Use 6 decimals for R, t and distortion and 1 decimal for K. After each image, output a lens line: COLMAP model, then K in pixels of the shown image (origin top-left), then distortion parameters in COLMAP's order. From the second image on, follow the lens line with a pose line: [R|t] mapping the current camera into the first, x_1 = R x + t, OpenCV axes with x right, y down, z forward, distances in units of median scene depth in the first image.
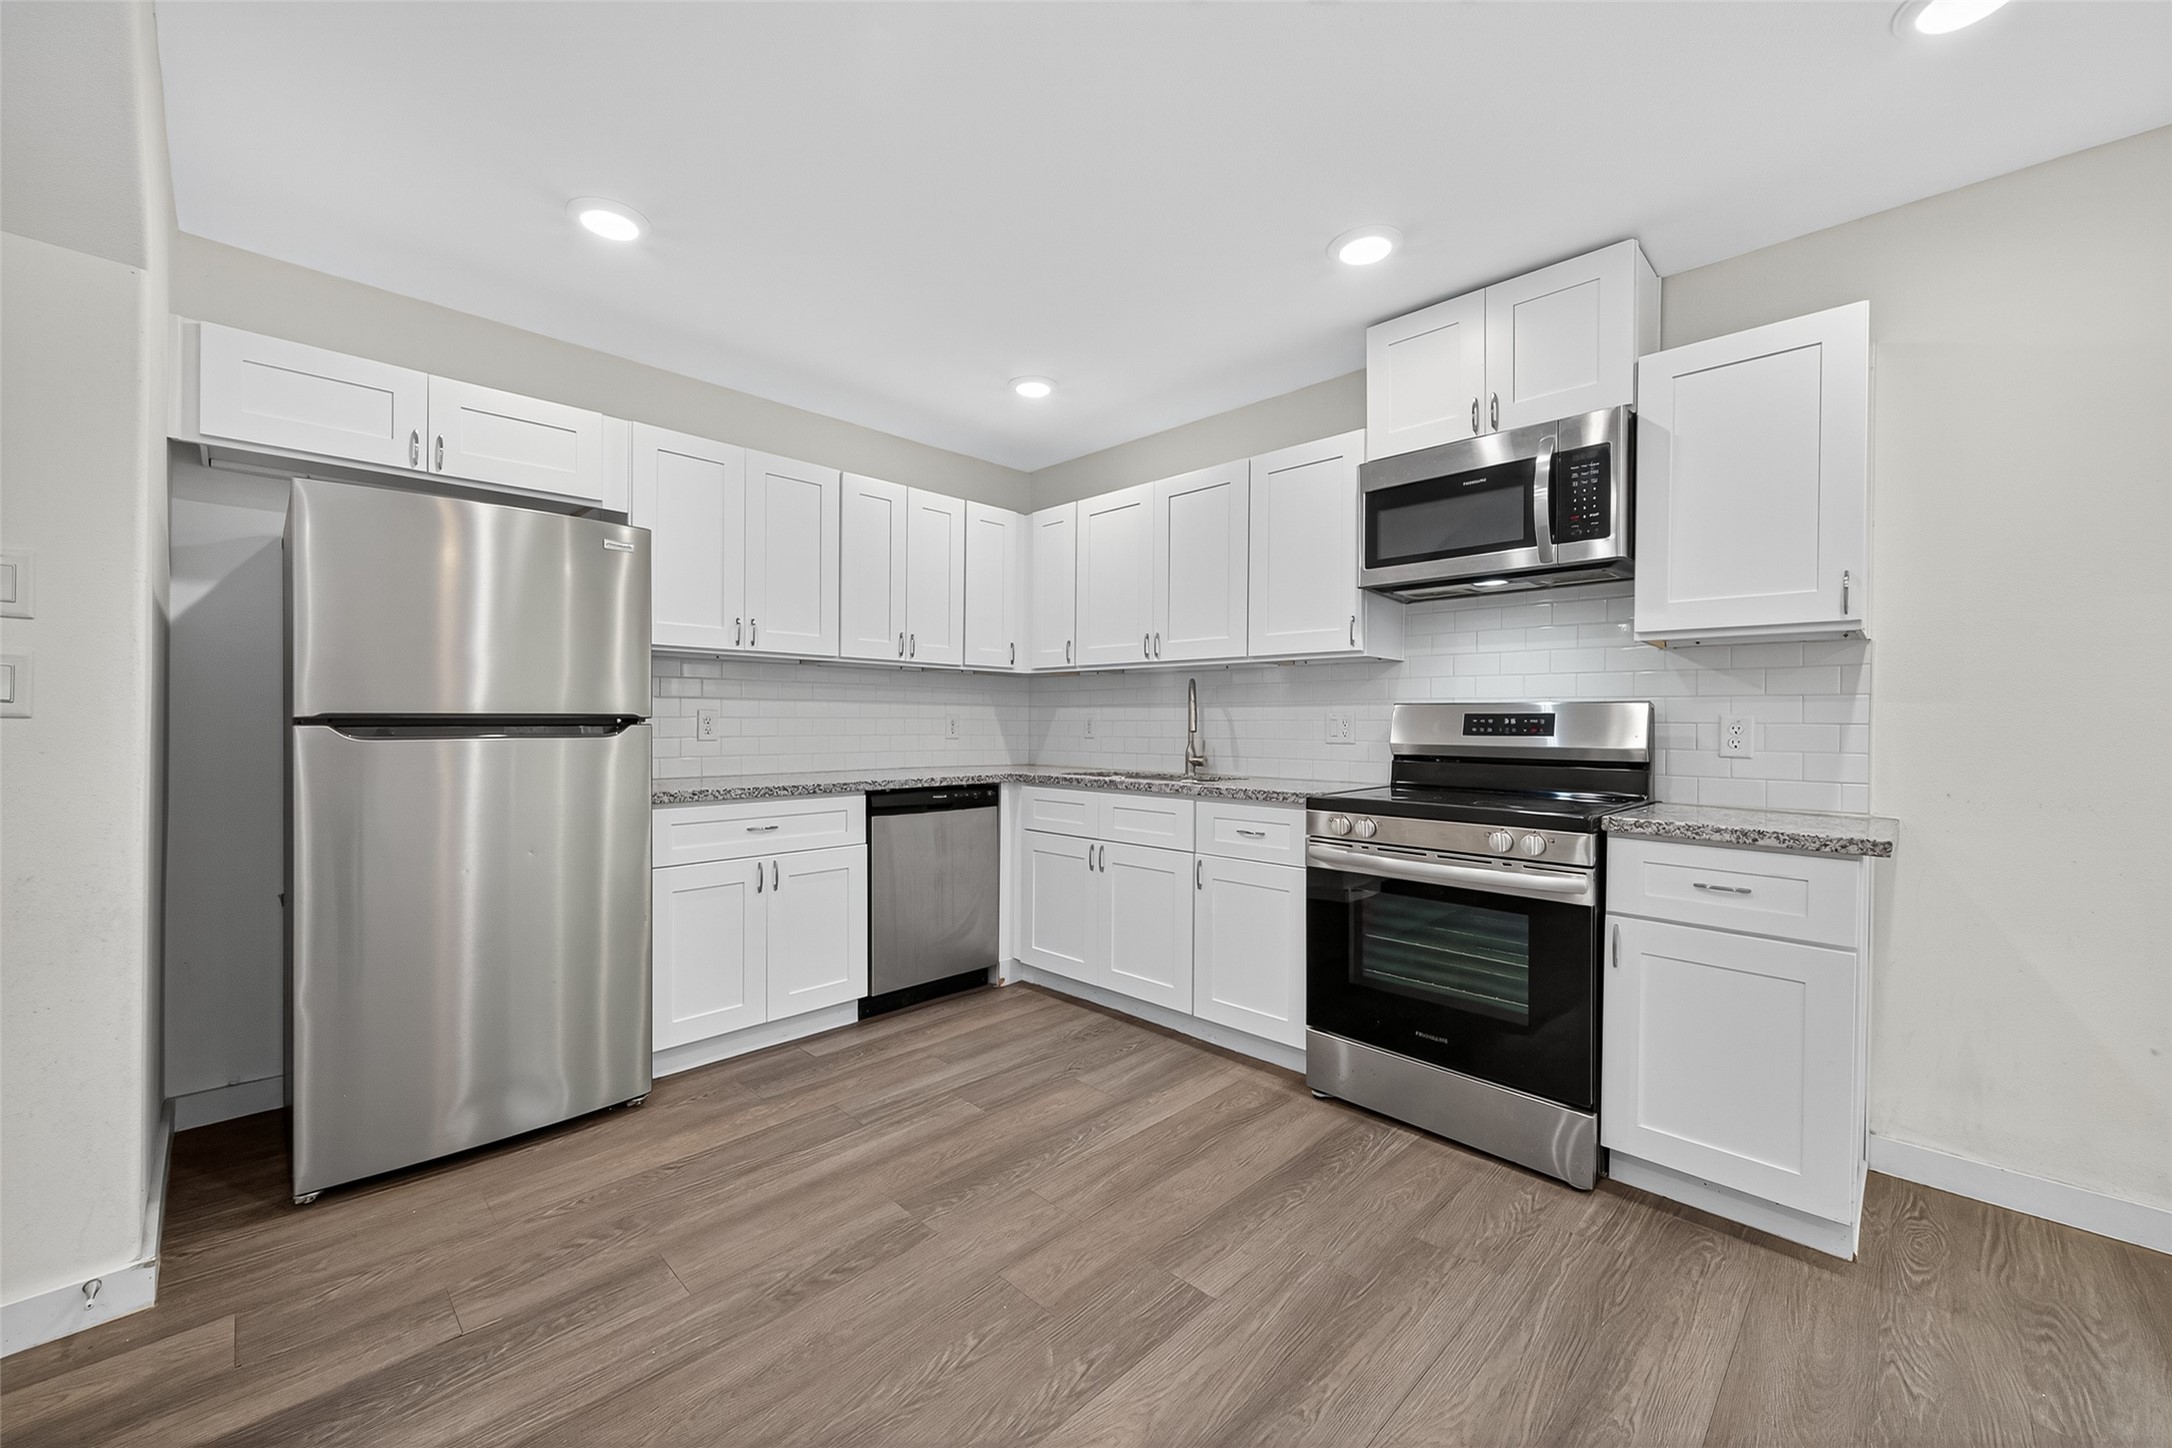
lens RADIAL K [[841.9, 0, 1090.8], [0, 841.9, 720.4], [0, 0, 1]] dist [0.010934, -0.003037]
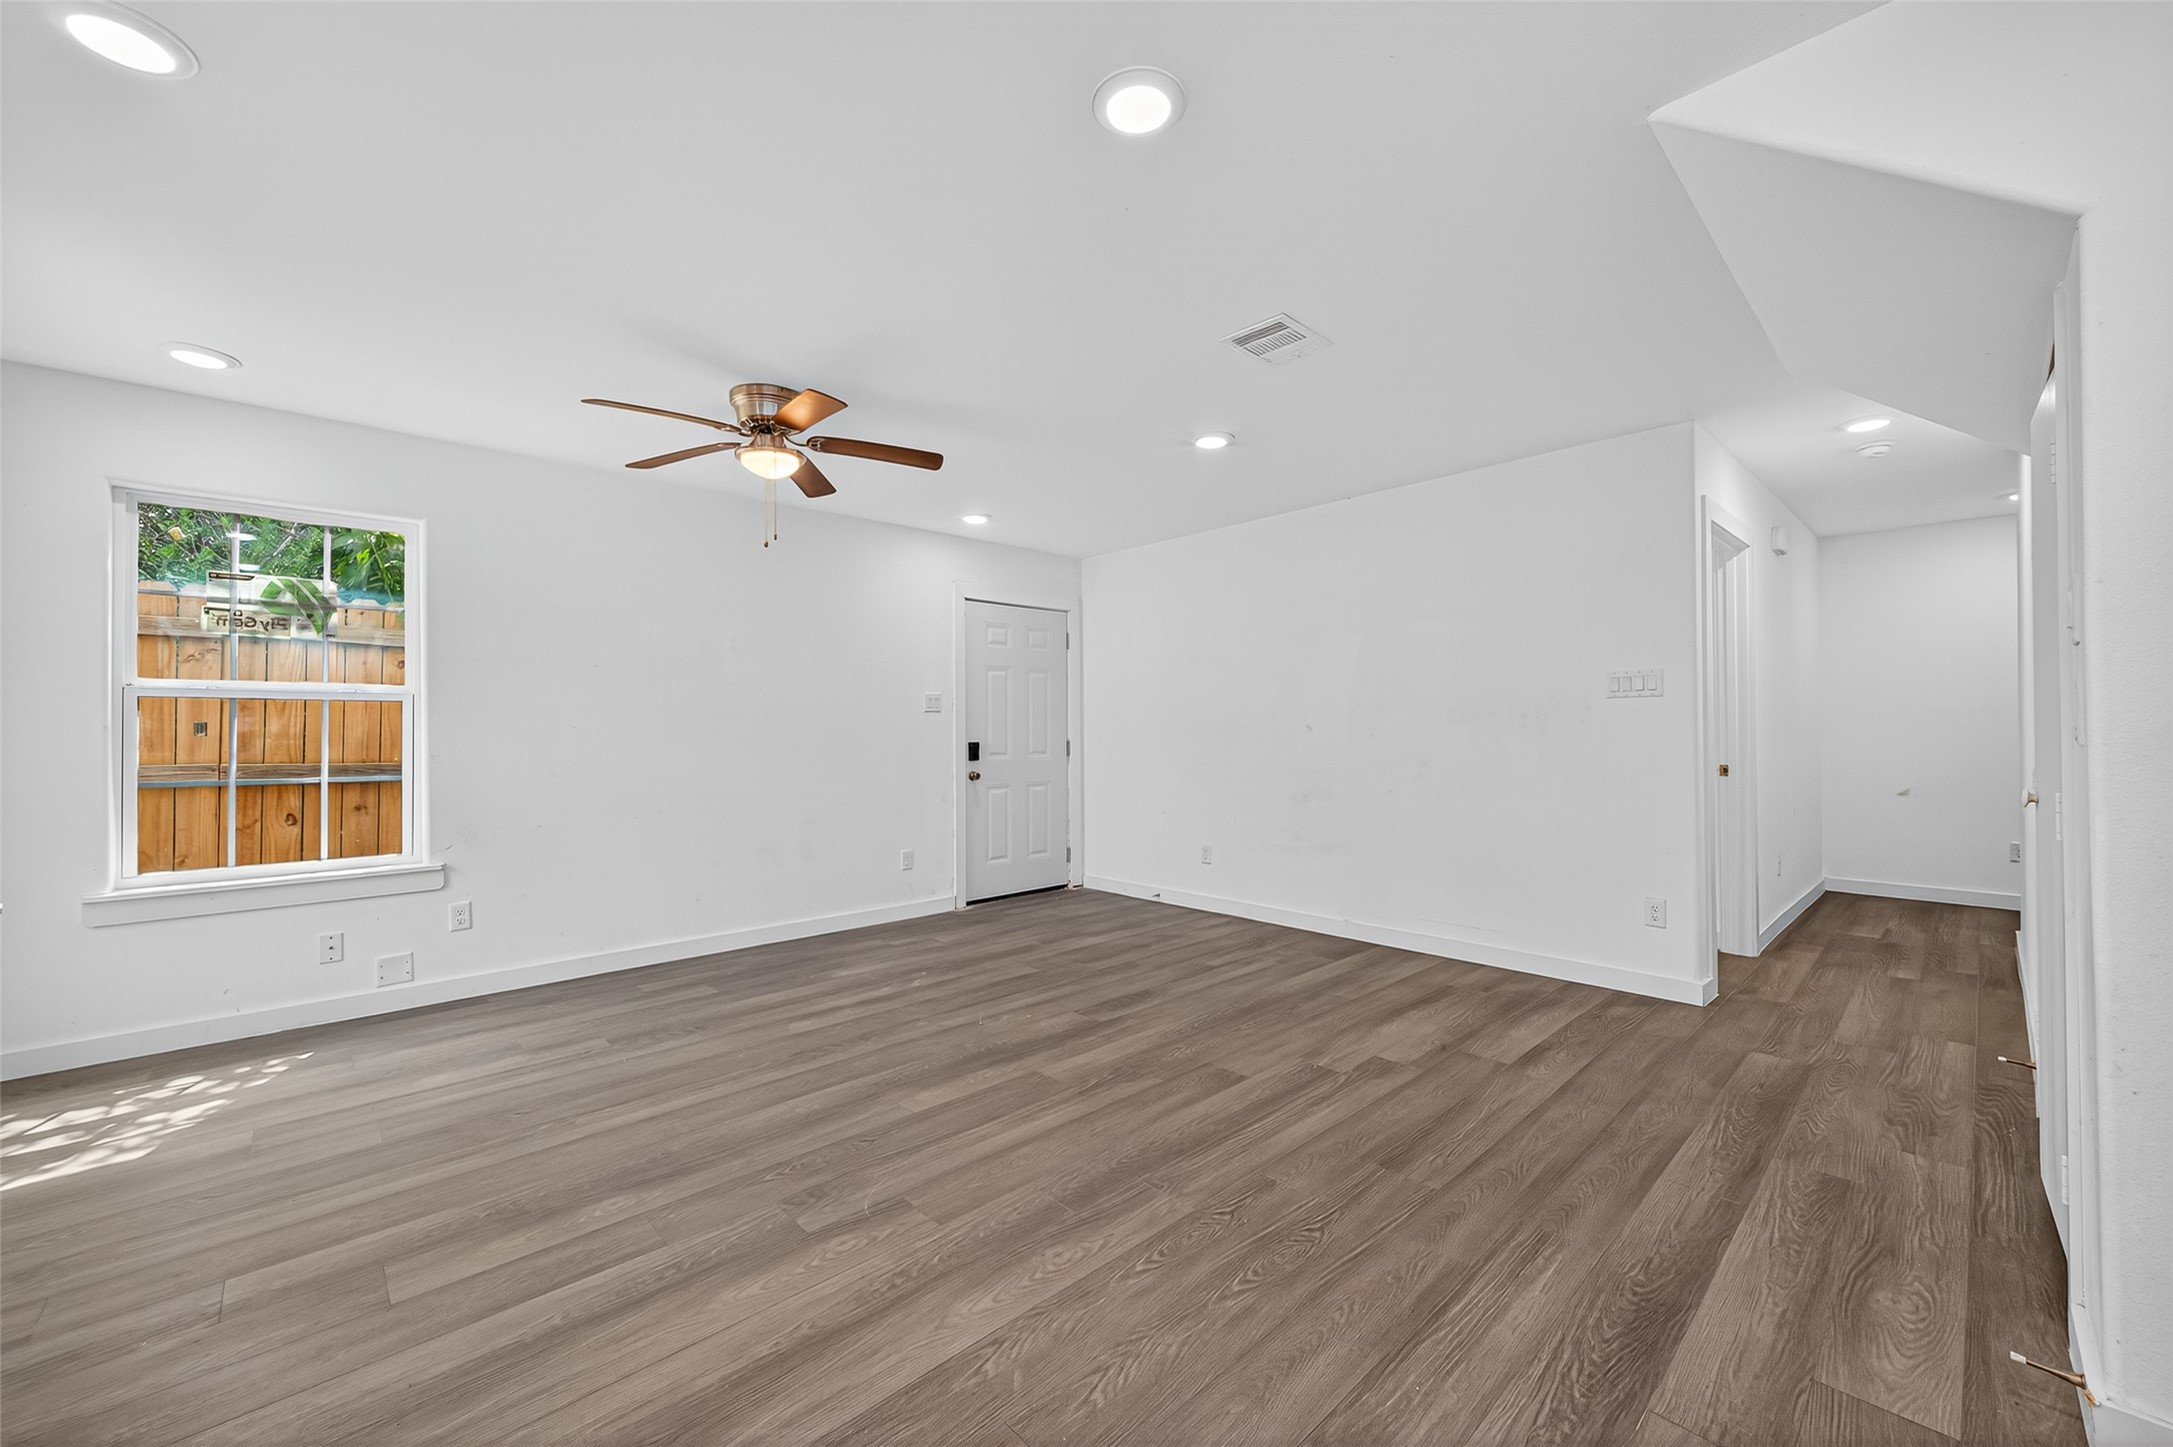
lens RADIAL K [[842.2, 0, 1090.0], [0, 842.2, 717.4], [0, 0, 1]] dist [0.010934, -0.003037]
pose [[-0.999458, 0.000078, 0.032933, -0.099488], [-0.000460, 0.999867, -0.016320, -0.011721], [-0.032930, -0.016326, -0.999324, 1.190479]]
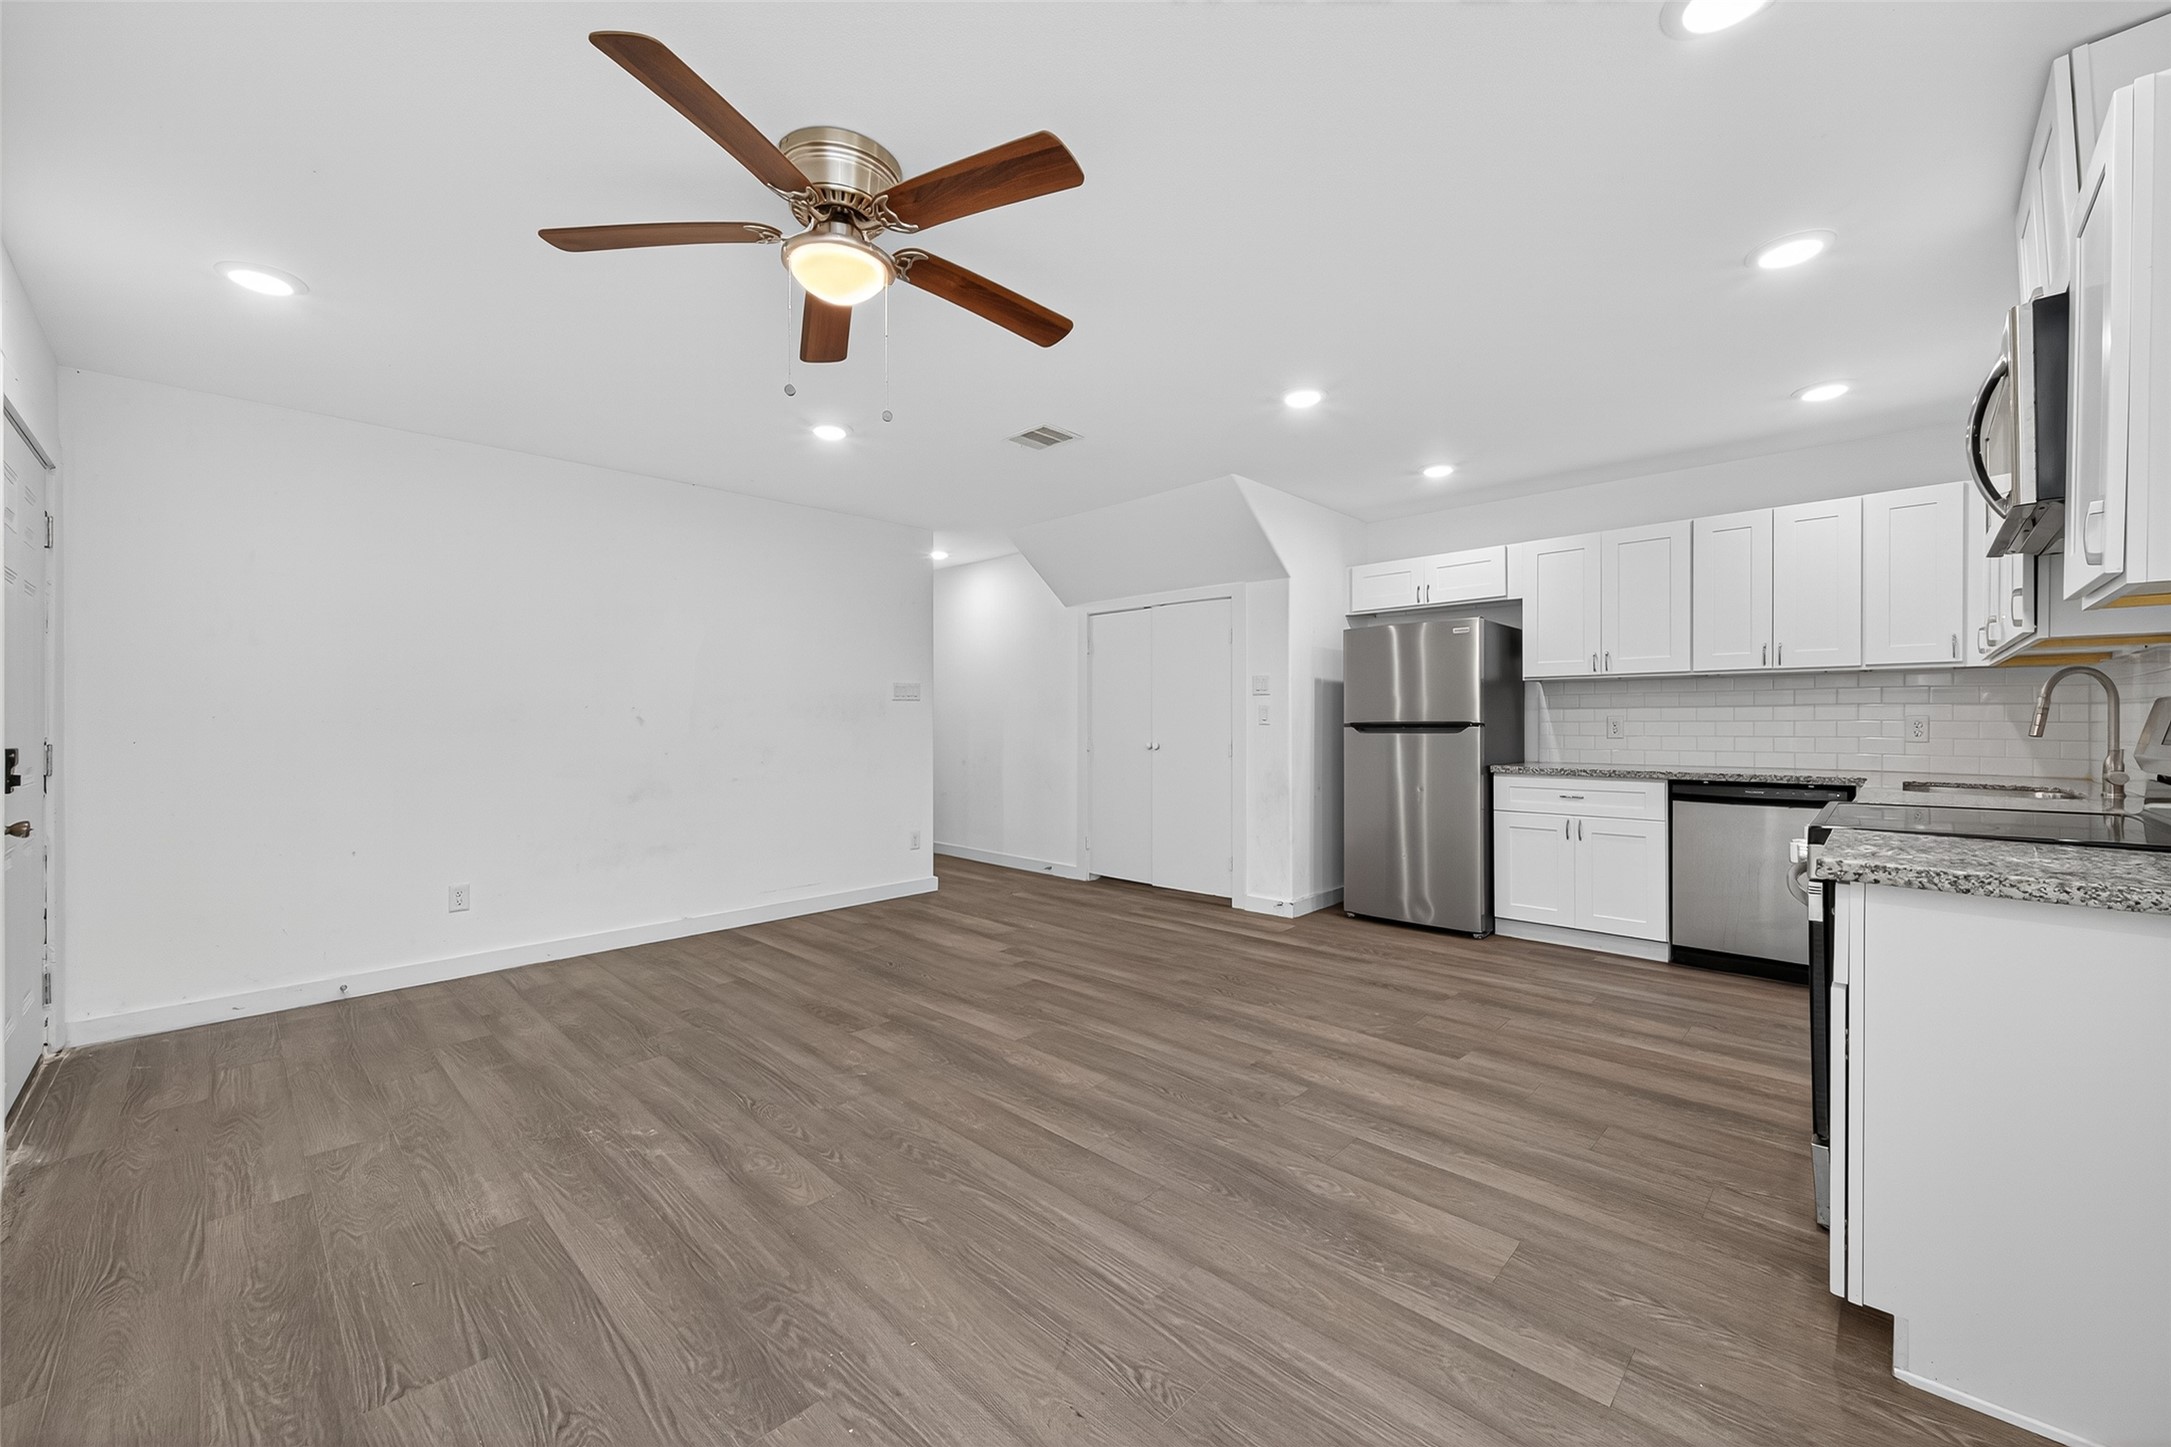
lens RADIAL K [[841.5, 0, 1084.3], [0, 841.5, 718.6], [0, 0, 1]] dist [0.010934, -0.003037]
pose [[0.009518, -0.009177, -0.999913, 1.210359], [0.005847, 0.999941, -0.009122, -0.001154], [0.999938, -0.005760, 0.009571, 0.144340]]
